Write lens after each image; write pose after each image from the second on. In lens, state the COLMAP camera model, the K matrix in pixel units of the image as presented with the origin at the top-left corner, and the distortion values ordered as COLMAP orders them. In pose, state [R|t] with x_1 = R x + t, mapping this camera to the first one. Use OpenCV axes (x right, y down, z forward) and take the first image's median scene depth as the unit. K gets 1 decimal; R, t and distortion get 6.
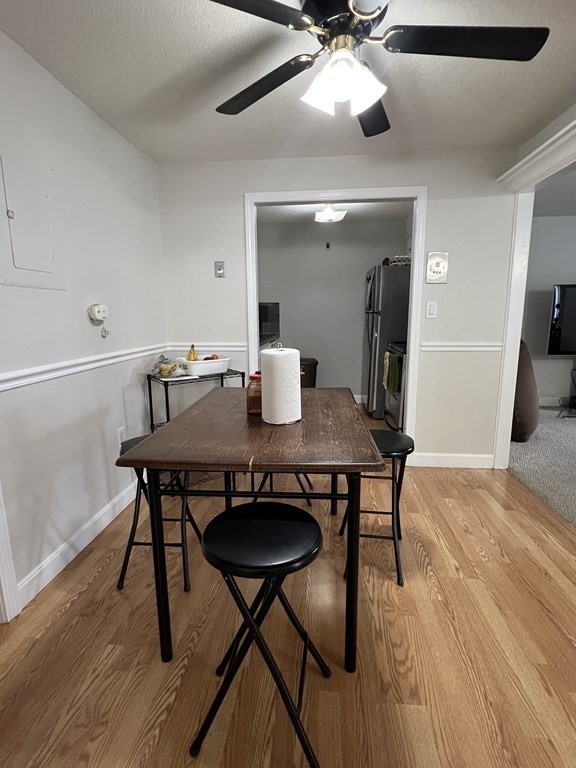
lens RADIAL K [[380.7, 0, 293.7], [0, 380.7, 386.4], [0, 0, 1]] dist [0.000544, -0.000266]
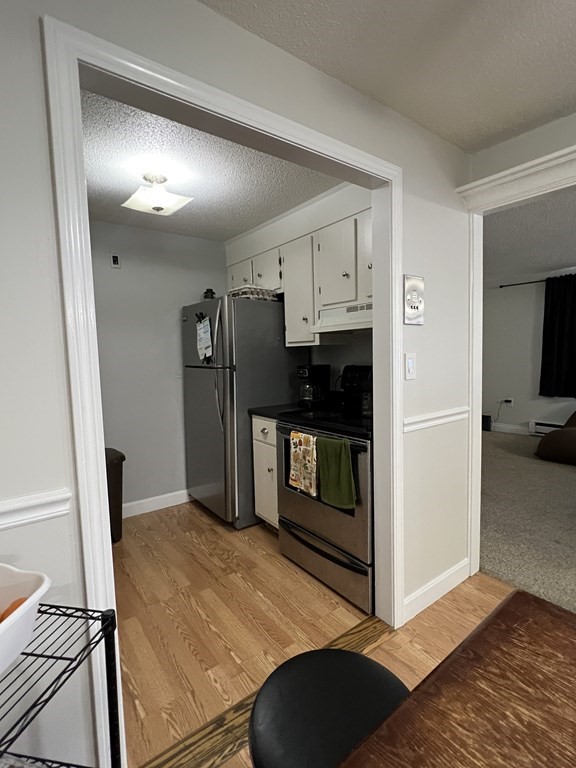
lens RADIAL K [[380.7, 0, 293.7], [0, 380.7, 386.4], [0, 0, 1]] dist [0.000544, -0.000266]
pose [[0.744874, -0.070739, 0.663444, -0.199299], [0.146266, 0.987488, -0.058929, -0.161329], [-0.650975, 0.140935, 0.745902, 0.673569]]
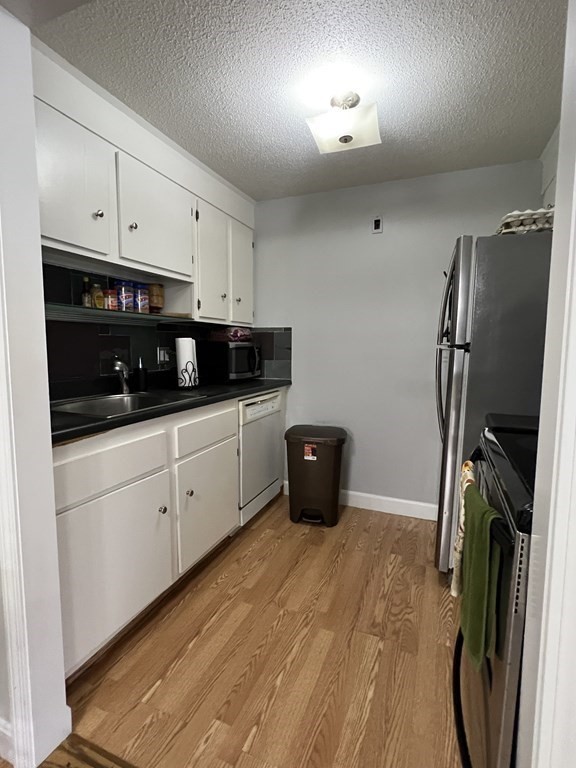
lens RADIAL K [[385.0, 0, 284.4], [0, 385.0, 380.6], [0, 0, 1]] dist [0.000431, -0.000188]
pose [[0.951413, 0.037958, -0.305569, 0.244166], [-0.069241, 0.993330, -0.092197, -0.150000], [0.300032, 0.108875, 0.947696, 0.796737]]
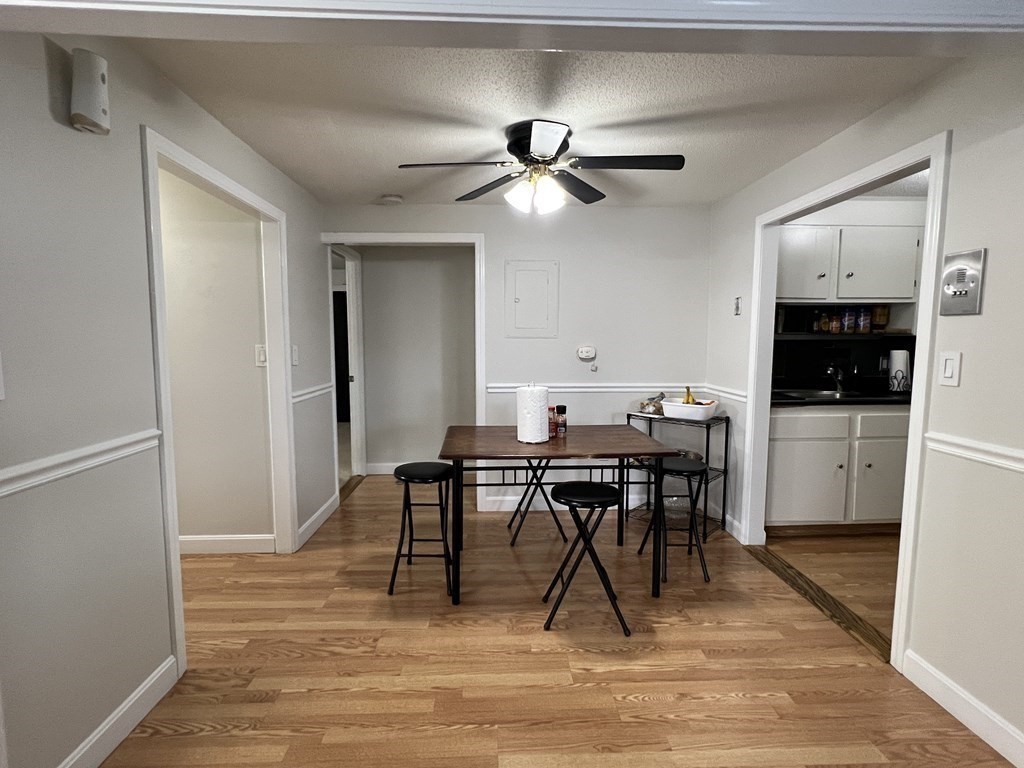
lens RADIAL K [[507.6, 0, 505.8], [0, 507.6, 388.4], [0, 0, 1]] dist [0.000544, -0.000266]
pose [[0.118351, 0.106031, -0.987295, 0.950524], [-0.190127, 0.978306, 0.082274, -0.122493], [0.974600, 0.177974, 0.135943, 0.367928]]
